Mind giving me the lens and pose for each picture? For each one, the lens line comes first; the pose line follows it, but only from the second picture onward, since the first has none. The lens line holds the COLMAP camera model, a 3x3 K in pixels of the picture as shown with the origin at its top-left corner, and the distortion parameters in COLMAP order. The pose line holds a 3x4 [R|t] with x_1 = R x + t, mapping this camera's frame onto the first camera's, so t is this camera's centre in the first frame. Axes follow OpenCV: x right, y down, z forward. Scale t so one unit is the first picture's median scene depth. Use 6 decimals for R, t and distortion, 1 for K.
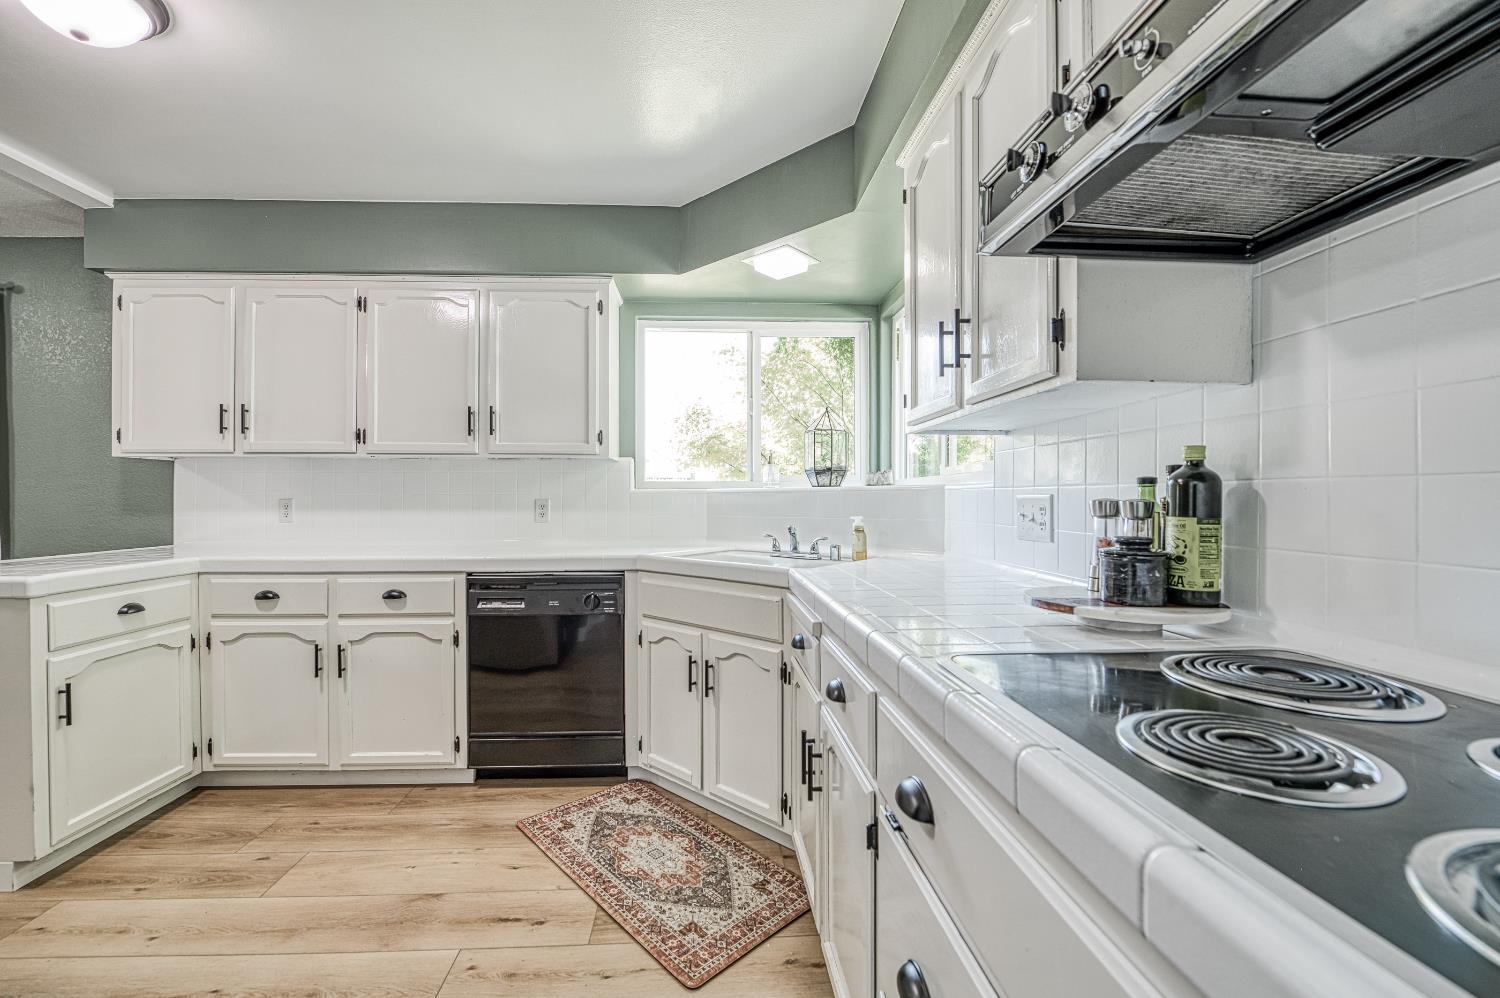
lens RADIAL K [[627.8, 0, 815.0], [0, 627.8, 501.1], [0, 0, 1]] dist [-0.018475, 0.000119]
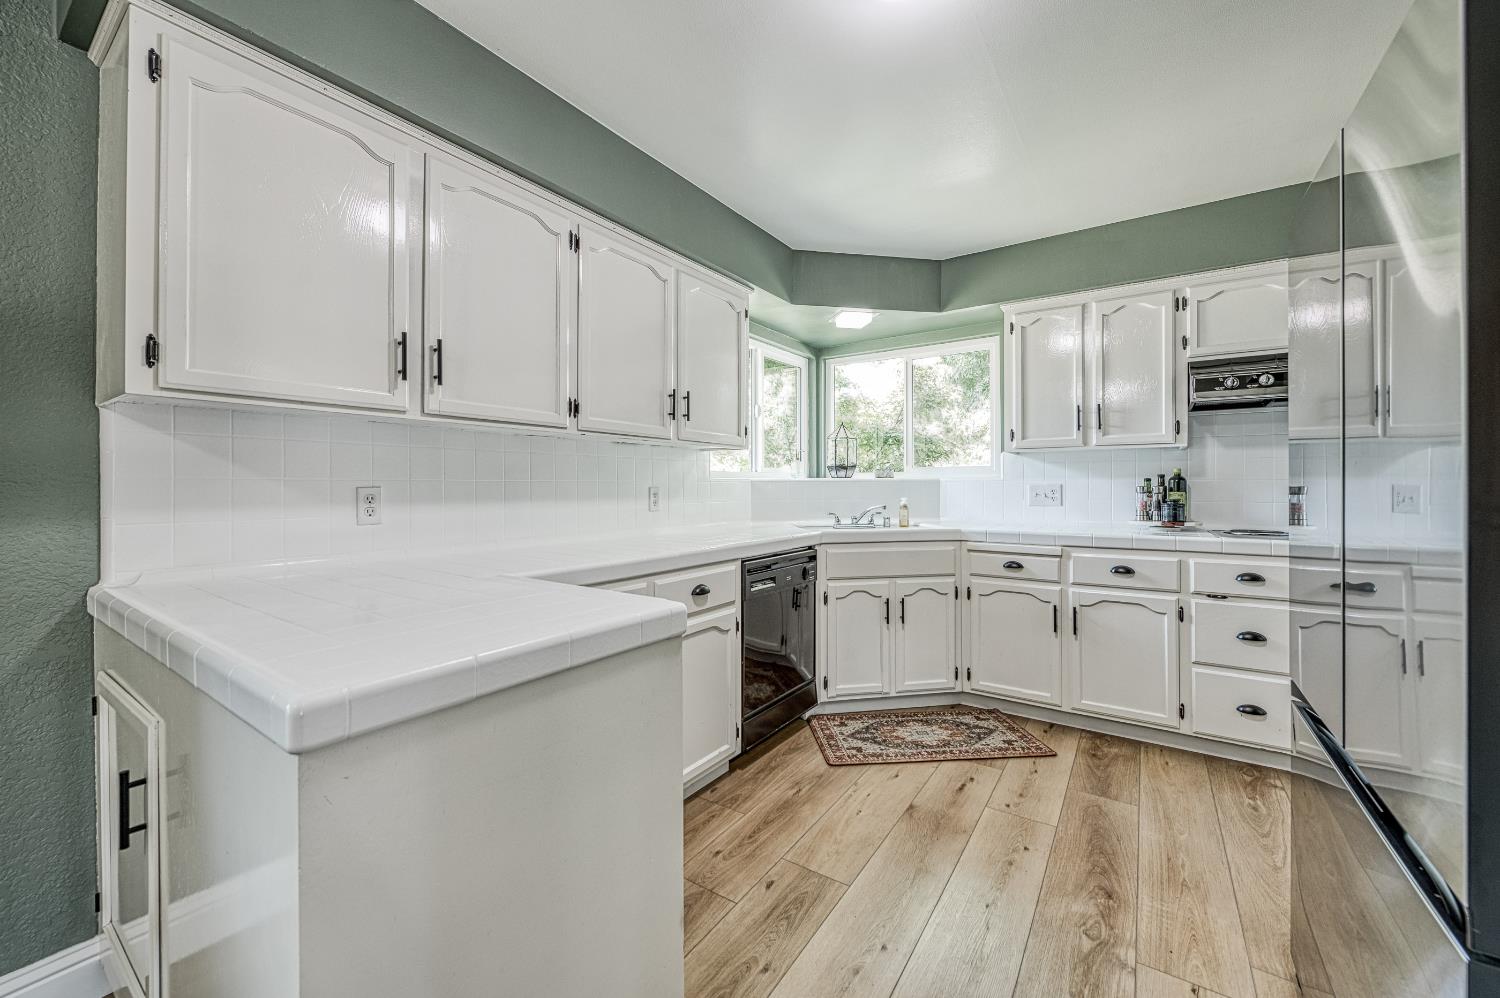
lens RADIAL K [[581.4, 0, 755.0], [0, 581.4, 485.7], [0, 0, 1]] dist [-0.001273, -0.000128]
pose [[0.614378, 0.001056, 0.789011, -1.407776], [0.004199, 0.999981, -0.004607, -0.000788], [-0.789000, 0.006144, 0.614362, 0.432196]]
